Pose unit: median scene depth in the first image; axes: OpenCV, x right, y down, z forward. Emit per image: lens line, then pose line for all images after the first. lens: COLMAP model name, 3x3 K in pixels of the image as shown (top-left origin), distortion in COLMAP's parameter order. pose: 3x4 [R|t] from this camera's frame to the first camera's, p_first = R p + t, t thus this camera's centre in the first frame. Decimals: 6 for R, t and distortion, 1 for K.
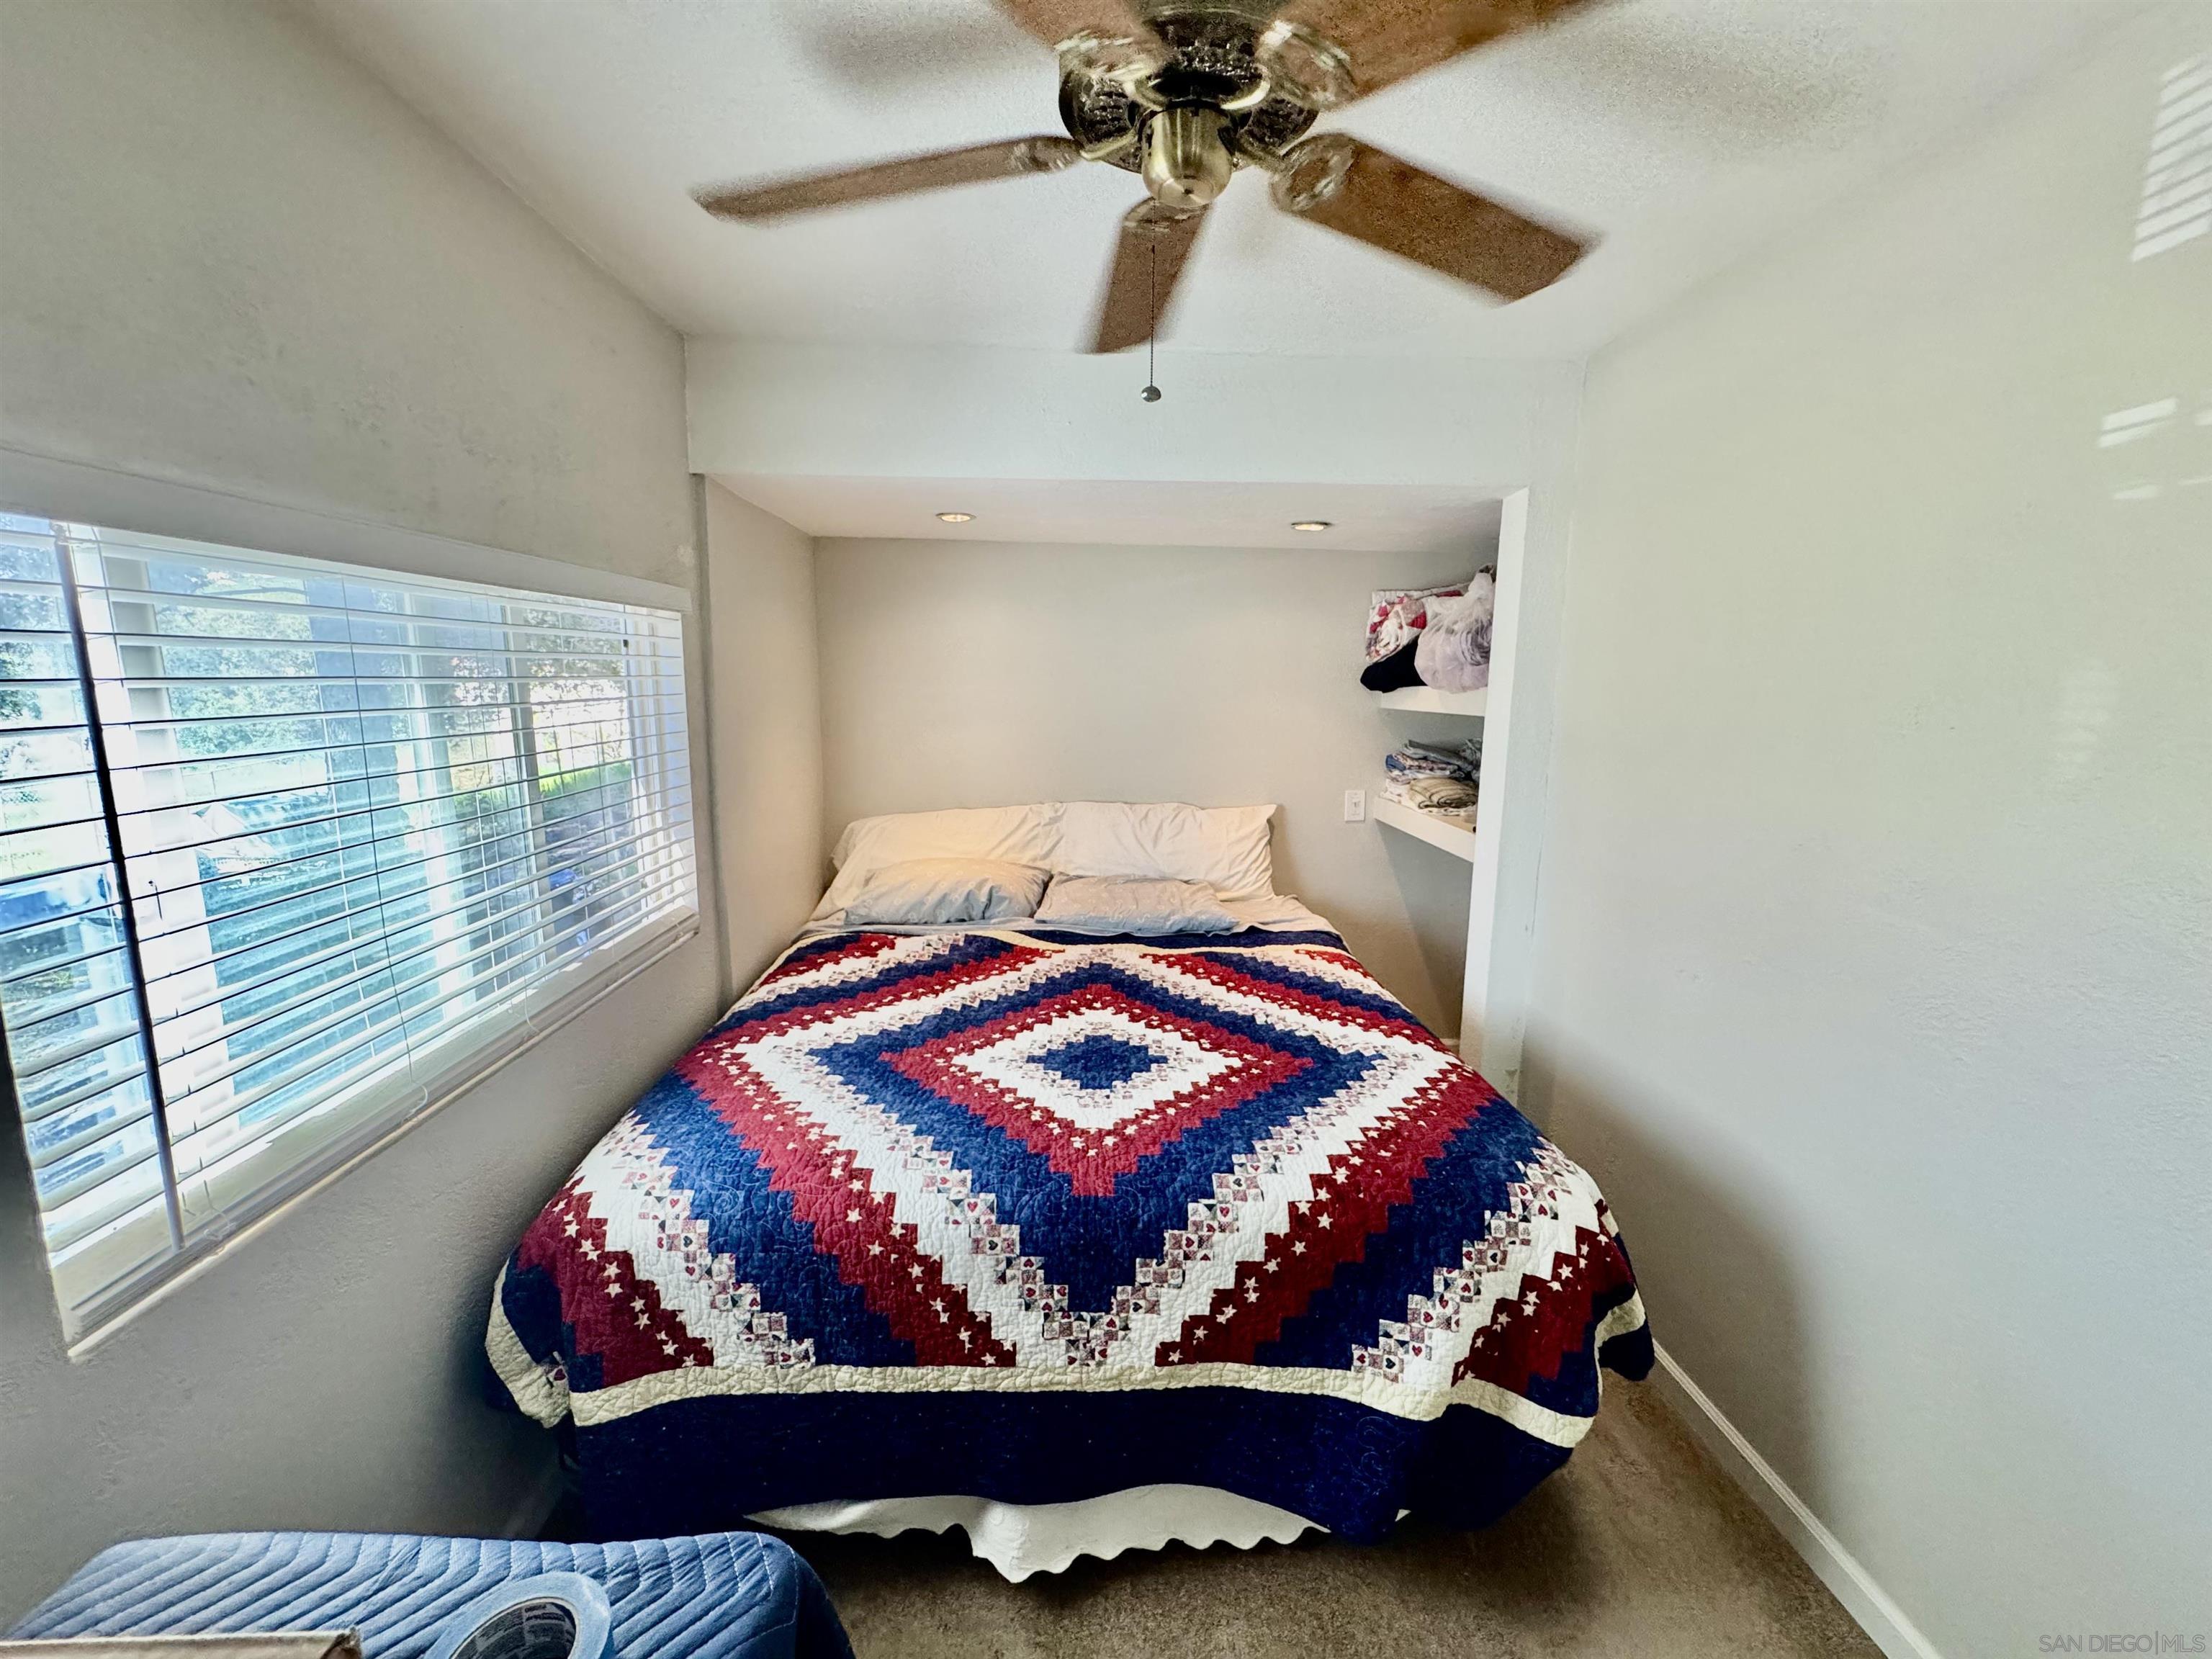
lens RADIAL K [[886.5, 0, 1107.3], [0, 886.5, 828.2], [0, 0, 1]] dist [-0.005470, 0.001464]
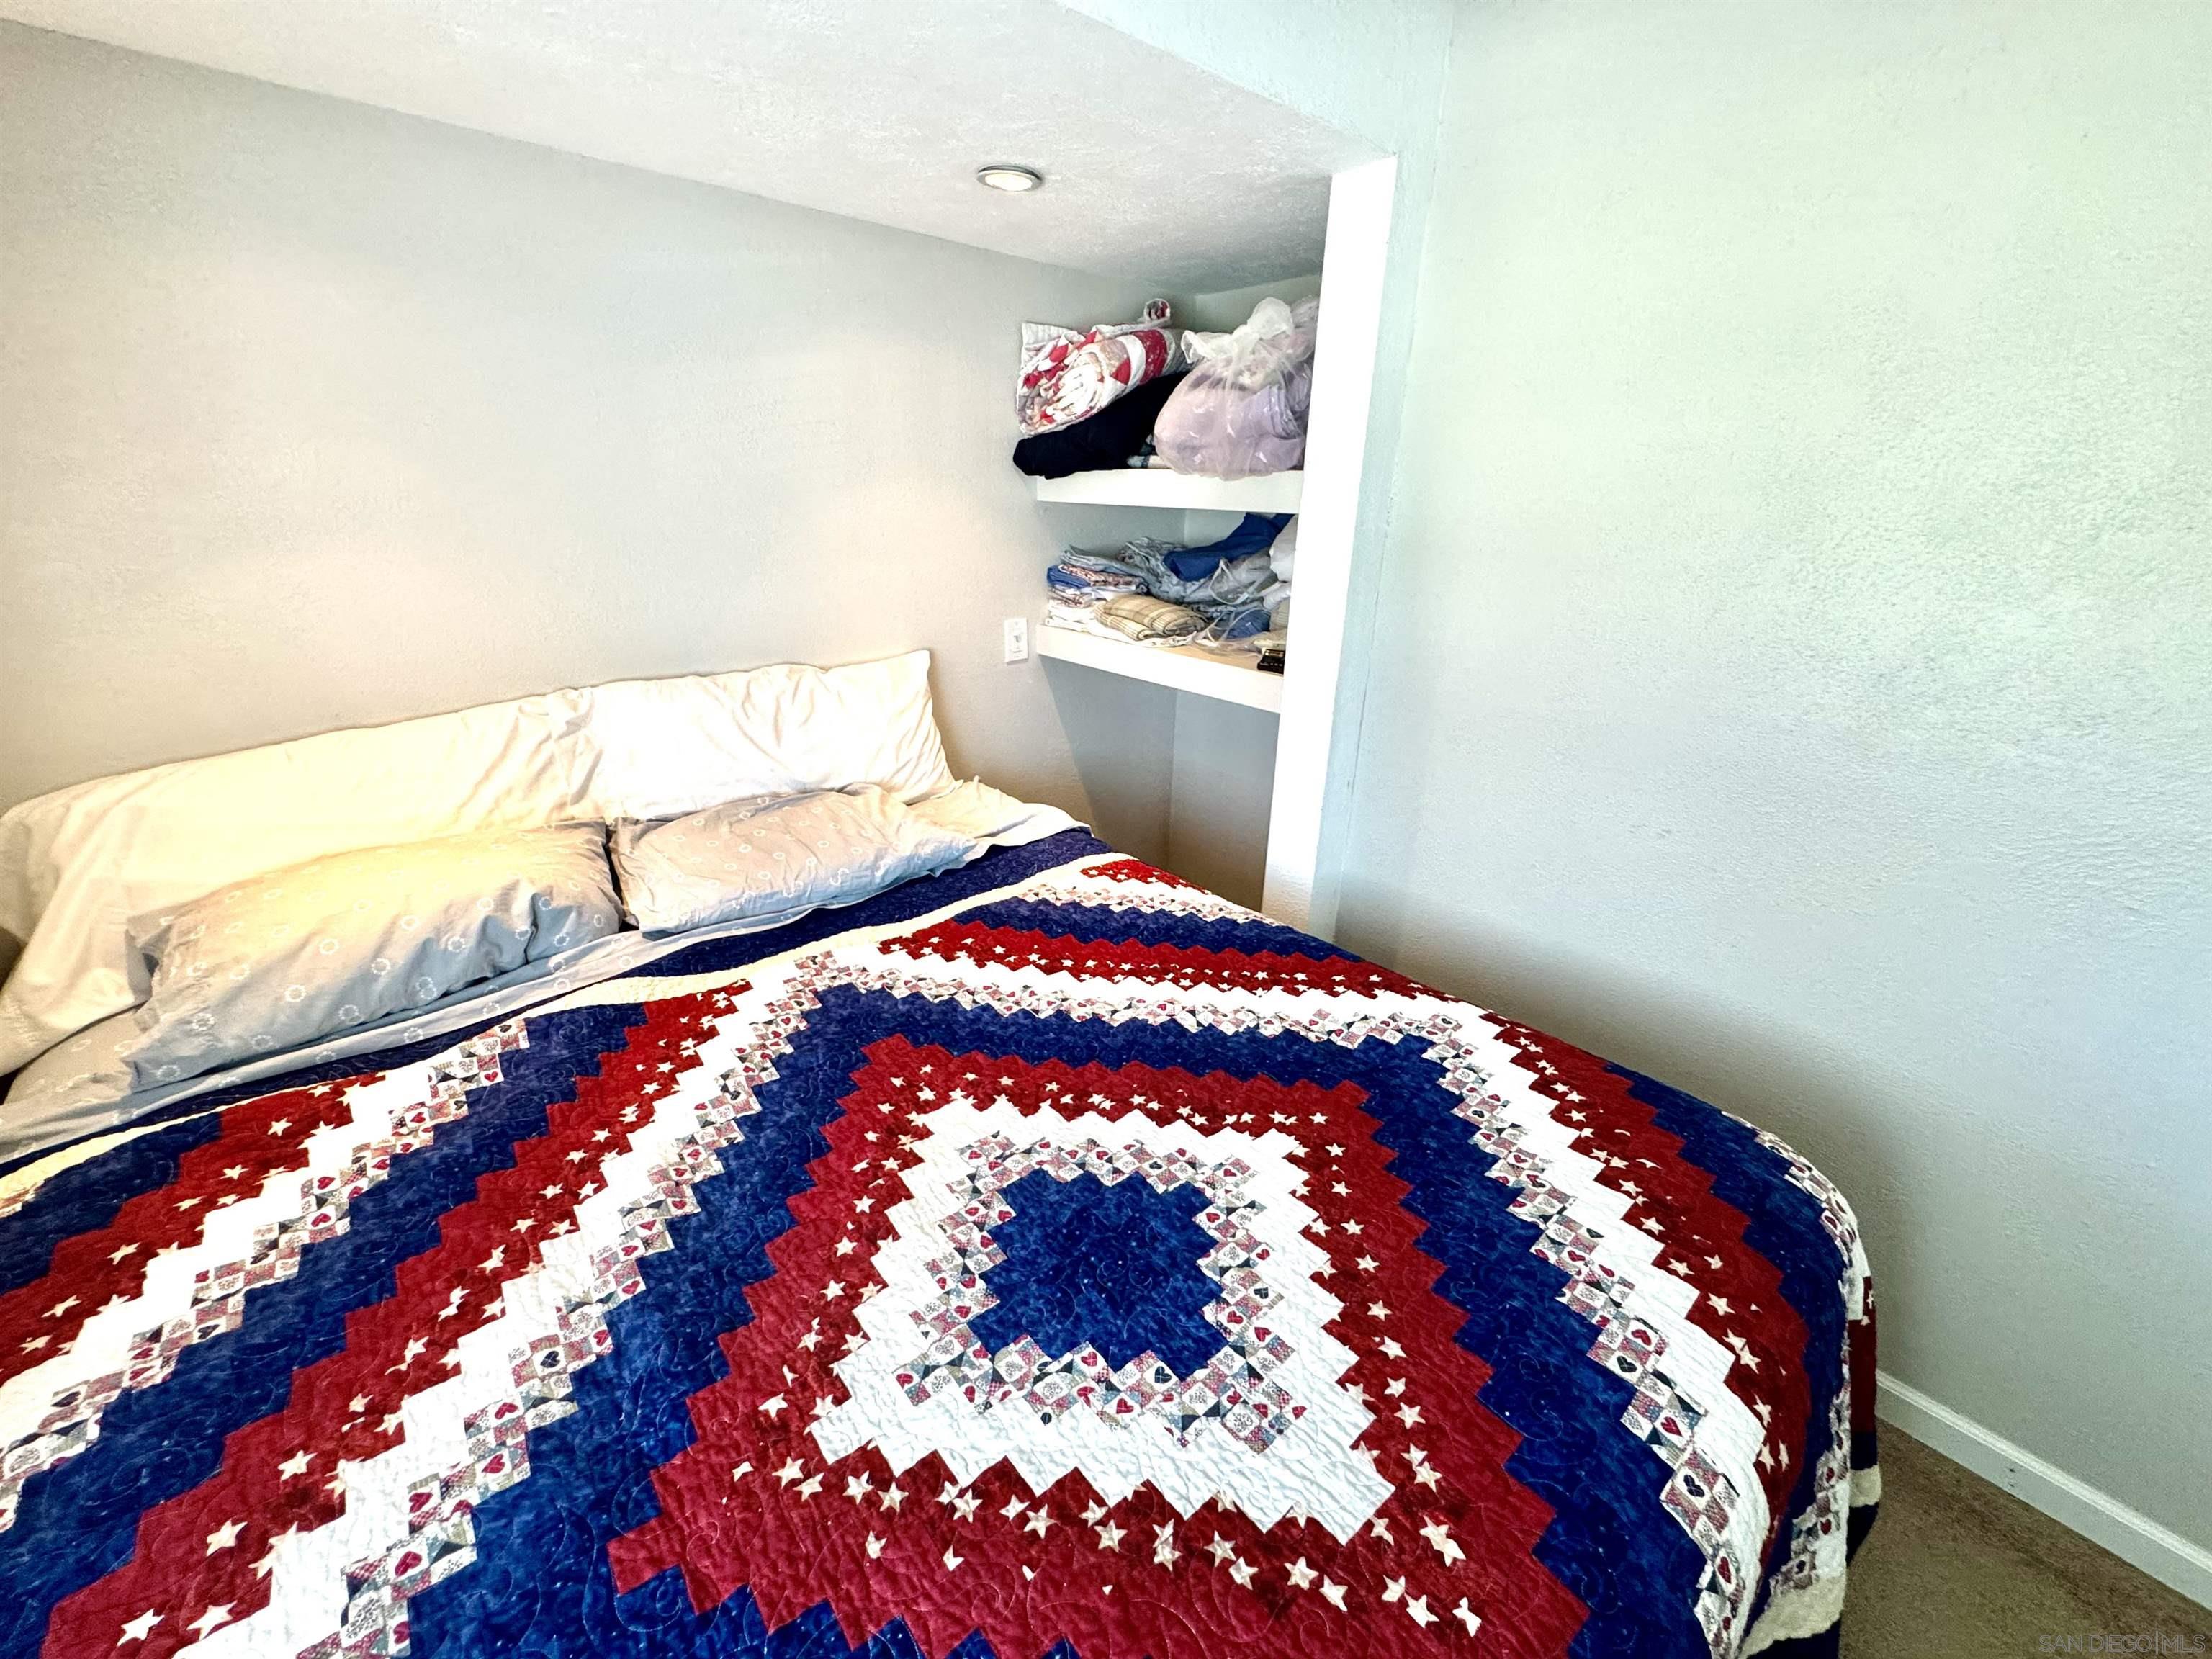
lens RADIAL K [[886.5, 0, 1109.2], [0, 886.5, 828.0], [0, 0, 1]] dist [-0.005470, 0.001464]
pose [[0.772935, -0.223673, 0.593752, -0.220447], [0.088517, 0.964664, 0.248170, -0.082199], [-0.628280, -0.139263, 0.765421, 0.584082]]
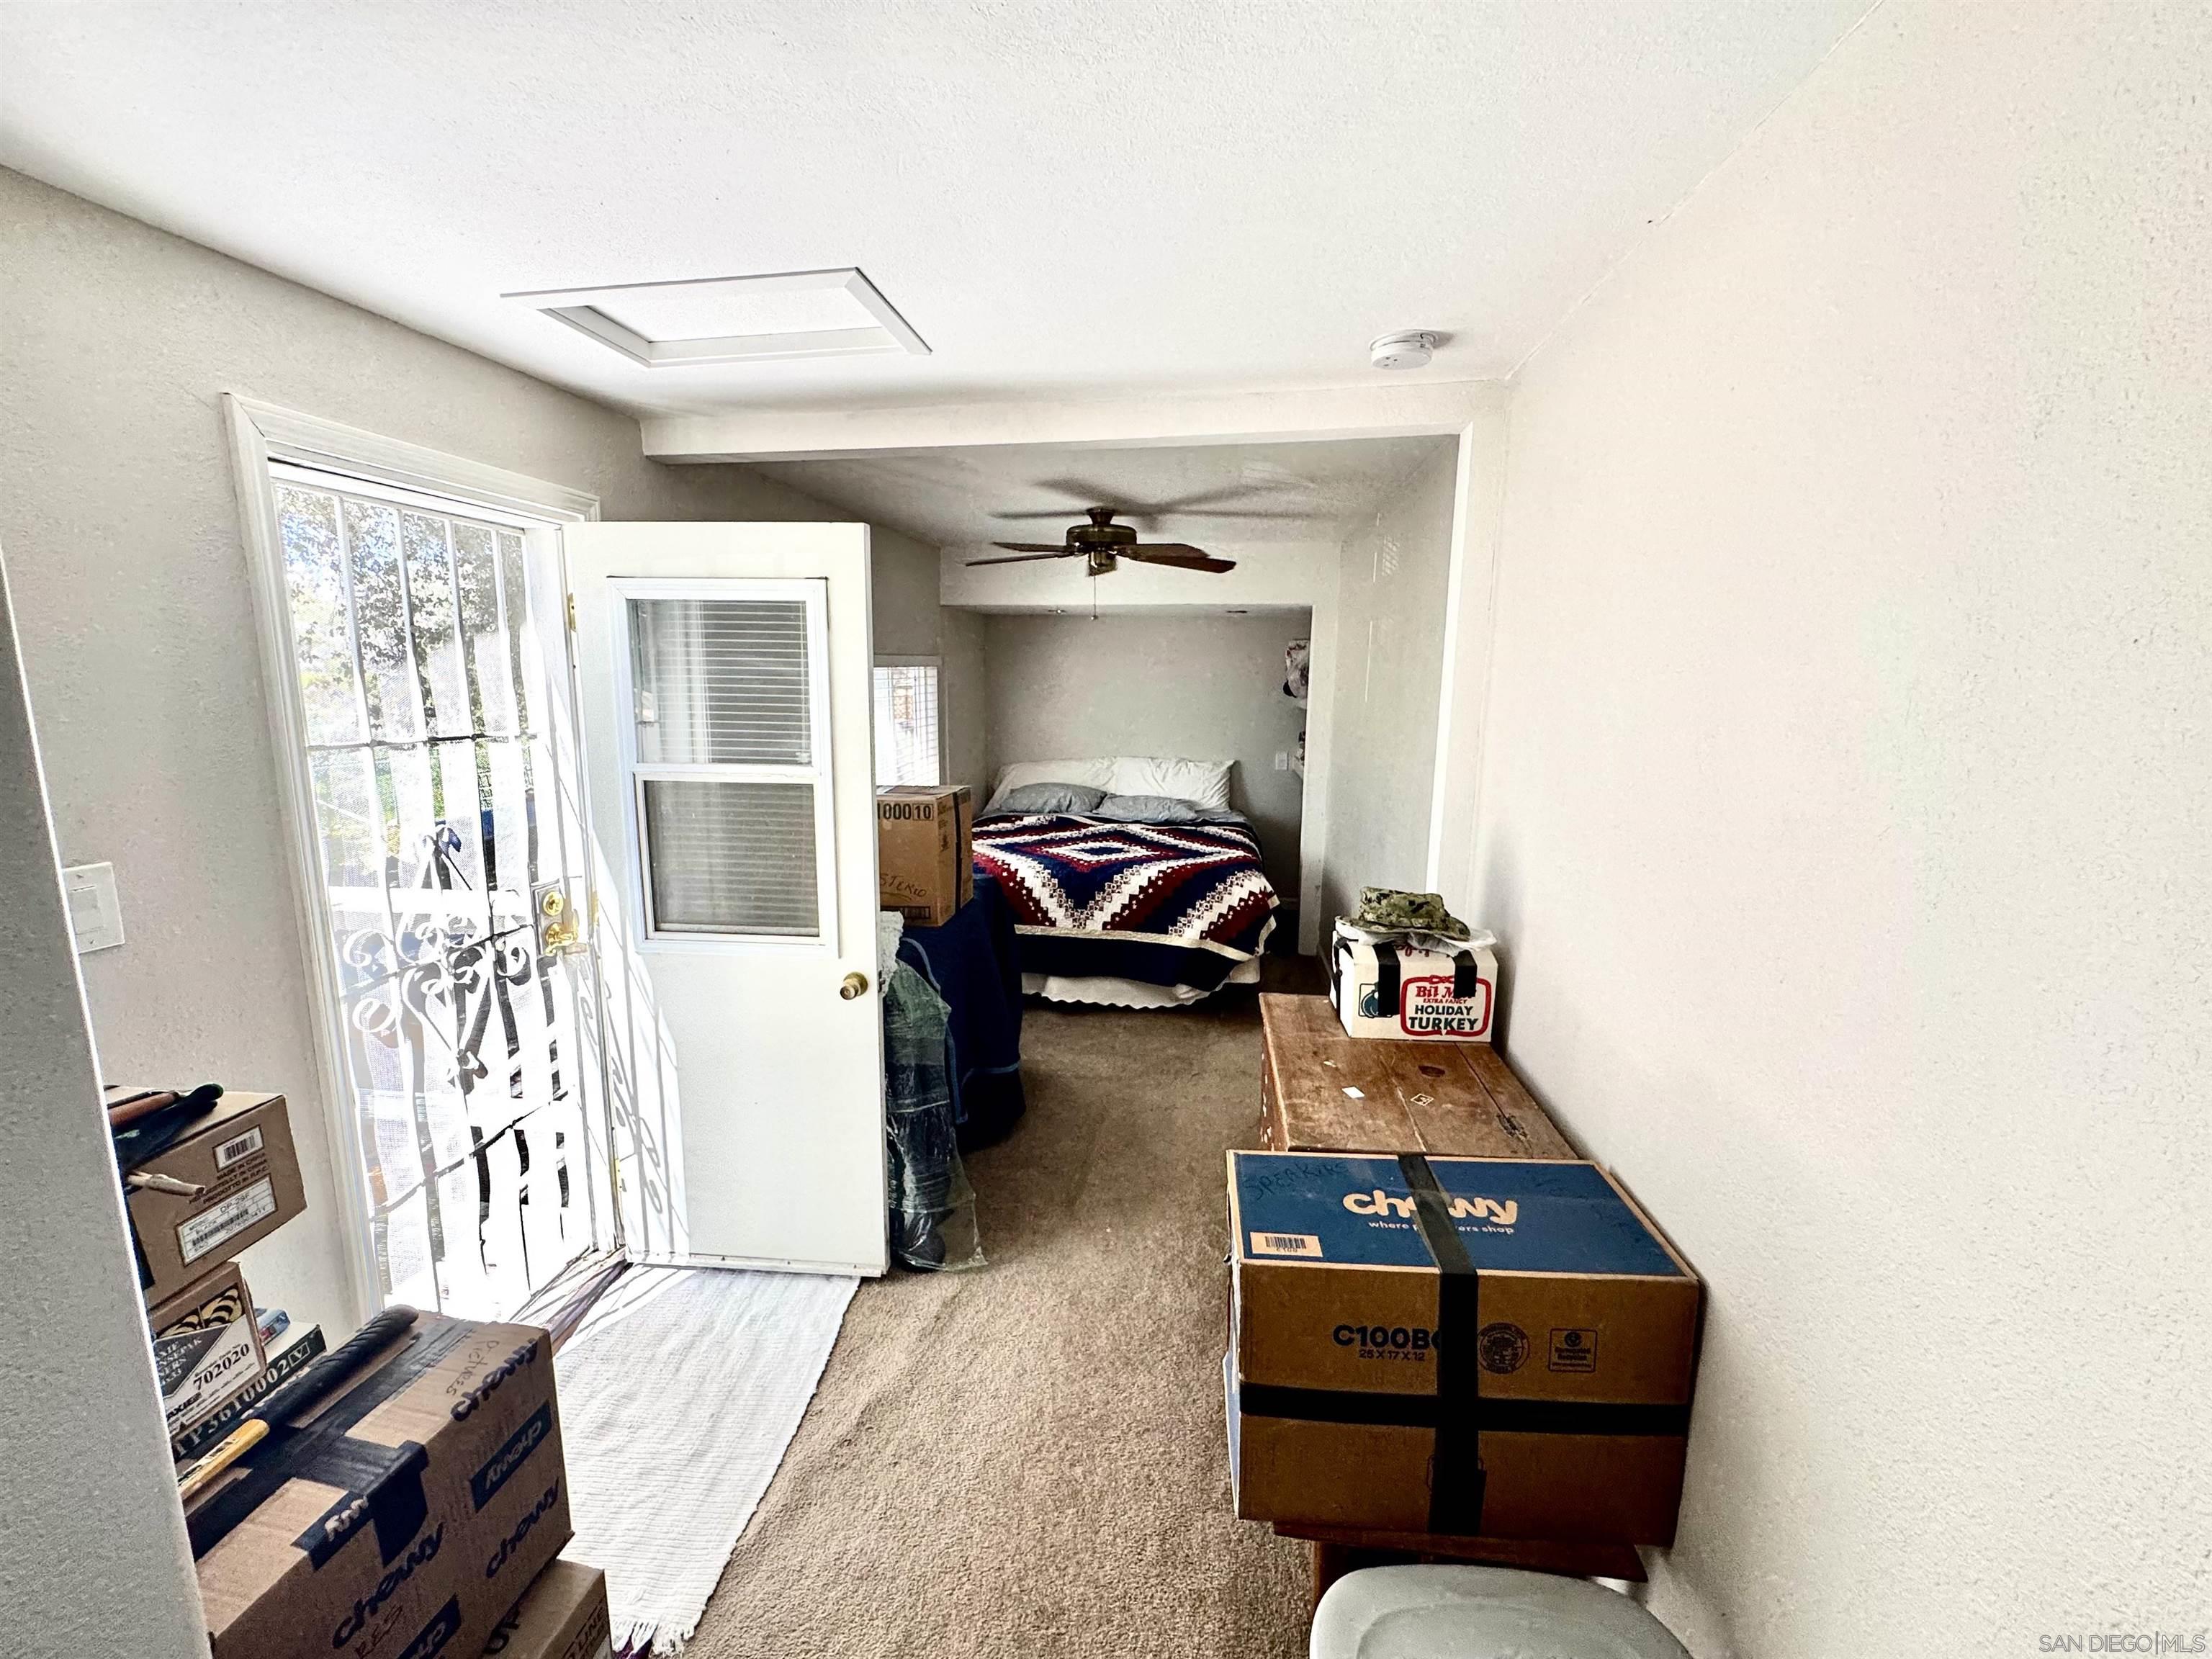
lens RADIAL K [[886.5, 0, 1109.1], [0, 886.5, 823.2], [0, 0, 1]] dist [-0.005470, 0.001464]
pose [[0.988207, 0.029047, -0.150342, 0.335825], [-0.027982, 0.999566, 0.009198, 0.145551], [0.150544, -0.004882, 0.988591, -1.262028]]
